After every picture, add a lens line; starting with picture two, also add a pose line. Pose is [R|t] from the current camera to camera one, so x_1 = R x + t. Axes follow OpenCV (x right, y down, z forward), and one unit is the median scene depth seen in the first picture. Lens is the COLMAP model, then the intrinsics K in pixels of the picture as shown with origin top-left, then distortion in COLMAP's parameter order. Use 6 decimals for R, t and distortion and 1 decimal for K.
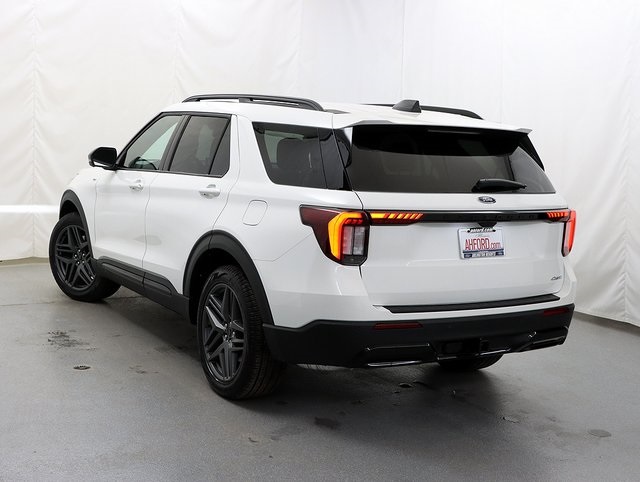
lens RADIAL K [[776.0, 0, 320.0], [0, 776.0, 241.0], [0, 0, 1]] dist [-0.095146, 0.008717]
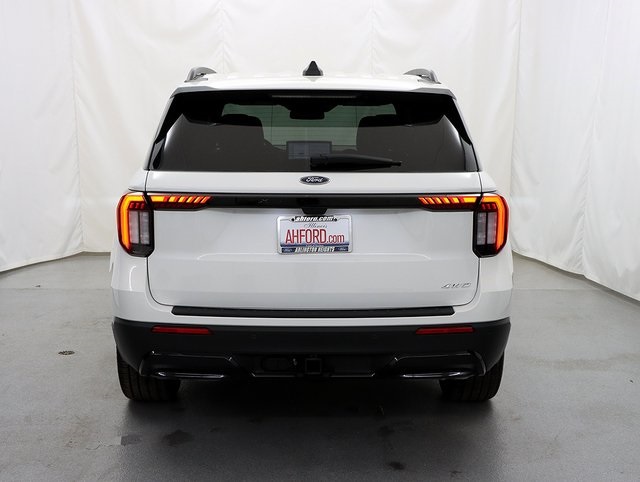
lens RADIAL K [[776.0, 0, 320.0], [0, 776.0, 241.0], [0, 0, 1]] dist [-0.095146, 0.008717]
pose [[0.909062, 0.031028, -0.415504, 0.547690], [-0.025636, 0.999499, 0.018551, -0.006114], [0.415872, -0.006213, 0.909402, 0.285981]]
